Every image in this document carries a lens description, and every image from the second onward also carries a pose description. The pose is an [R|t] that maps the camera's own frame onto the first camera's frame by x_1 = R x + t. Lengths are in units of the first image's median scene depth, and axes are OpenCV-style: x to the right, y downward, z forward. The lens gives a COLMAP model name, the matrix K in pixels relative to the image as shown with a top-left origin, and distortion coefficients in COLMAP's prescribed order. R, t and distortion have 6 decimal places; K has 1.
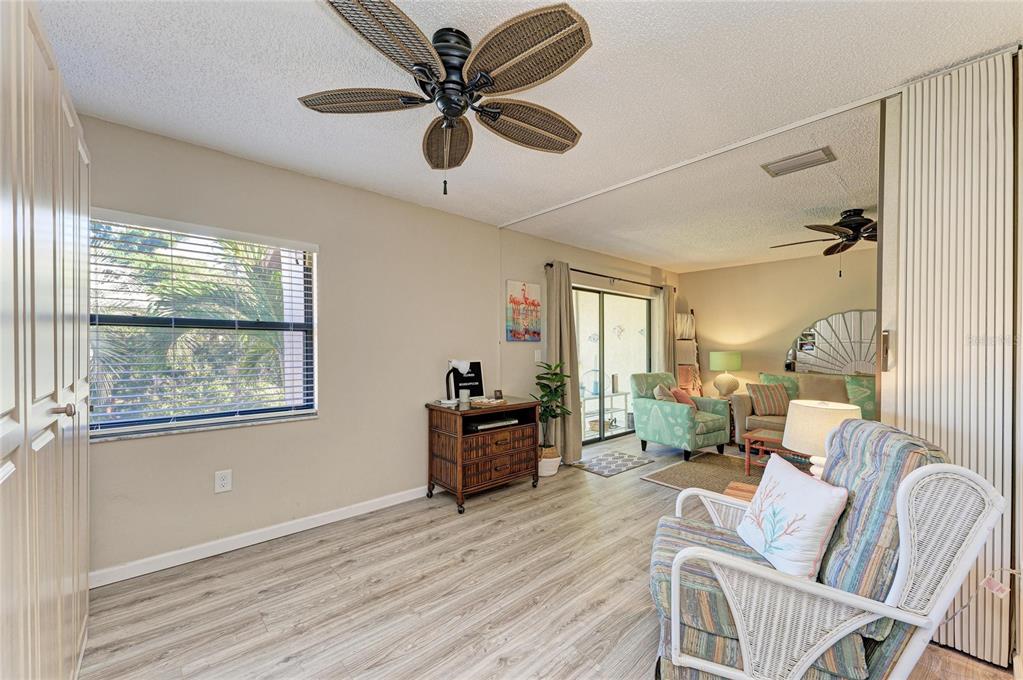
lens RADIAL K [[399.6, 0, 512.2], [0, 399.6, 350.6], [0, 0, 1]] dist [0.000025, 0.000005]
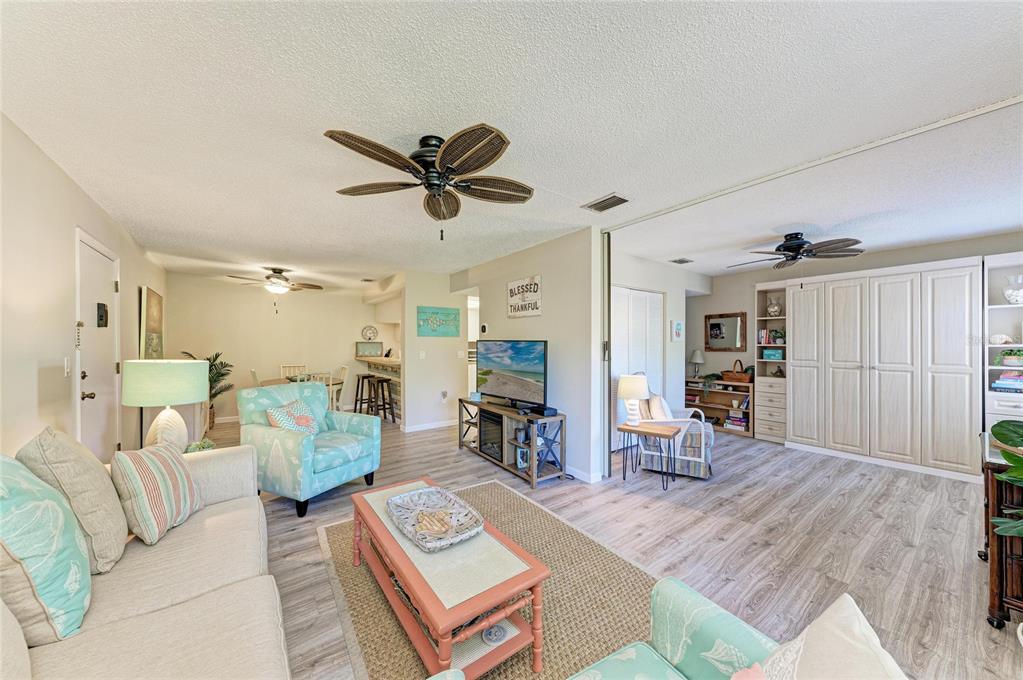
lens RADIAL K [[354.0, 0, 511.5], [0, 354.0, 340.0], [0, 0, 1]] dist [0.000358, 0.000037]
pose [[-0.995827, -0.006986, 0.090988, 0.582373], [-0.007009, 0.999975, 0.000062, -0.025734], [-0.090986, -0.000576, -0.995852, 1.367626]]
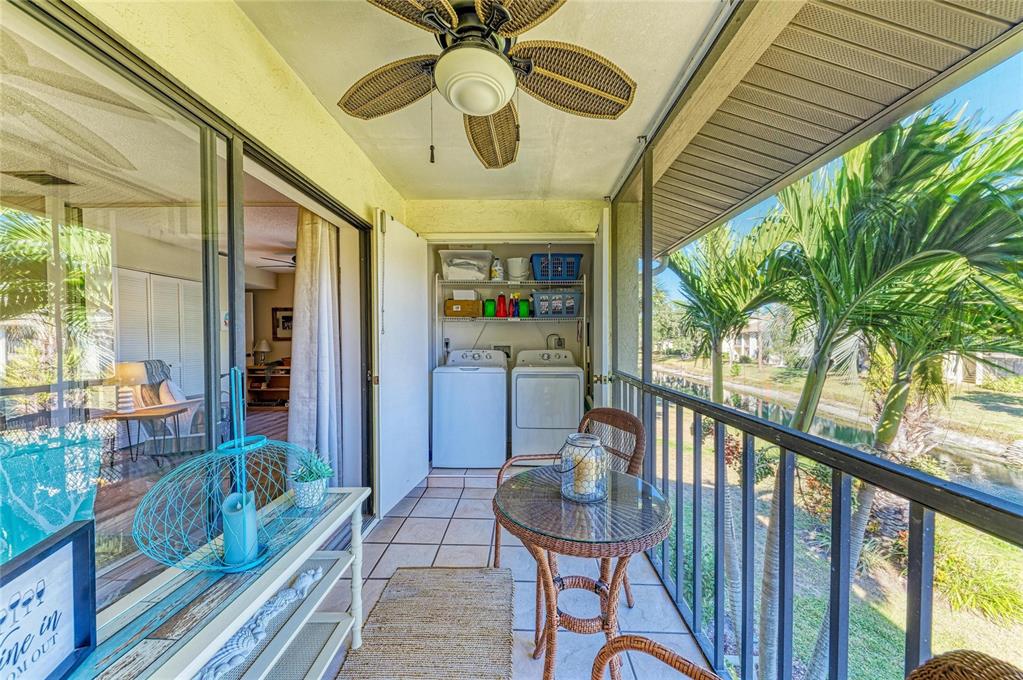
lens RADIAL K [[364.8, 0, 511.5], [0, 364.8, 340.0], [0, 0, 1]] dist [0.000465, 0.000054]
pose [[-0.696008, -0.002449, -0.718030, 0.347517], [-0.011191, 0.999910, 0.007438, -0.010999], [0.717947, 0.013213, -0.695972, 1.750478]]
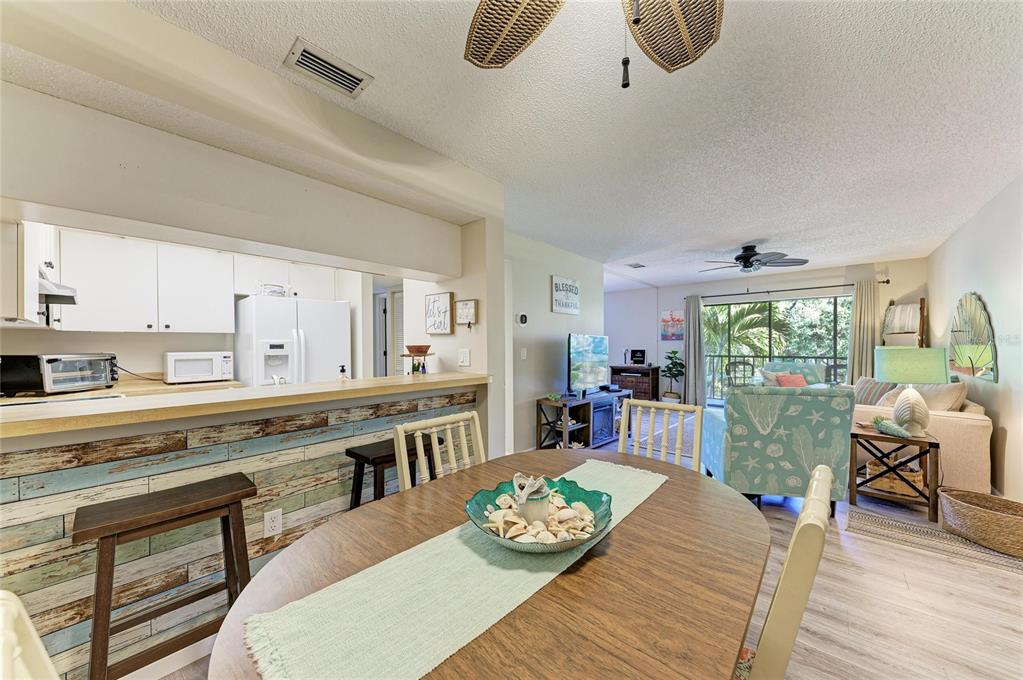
lens RADIAL K [[364.3, 0, 508.6], [0, 364.3, 345.4], [0, 0, 1]] dist [-0.001251, -0.000158]
pose [[0.110540, -0.002072, -0.993869, 1.787923], [-0.004574, 0.999986, -0.002594, 0.011363], [0.993861, 0.004833, 0.110529, -0.001428]]
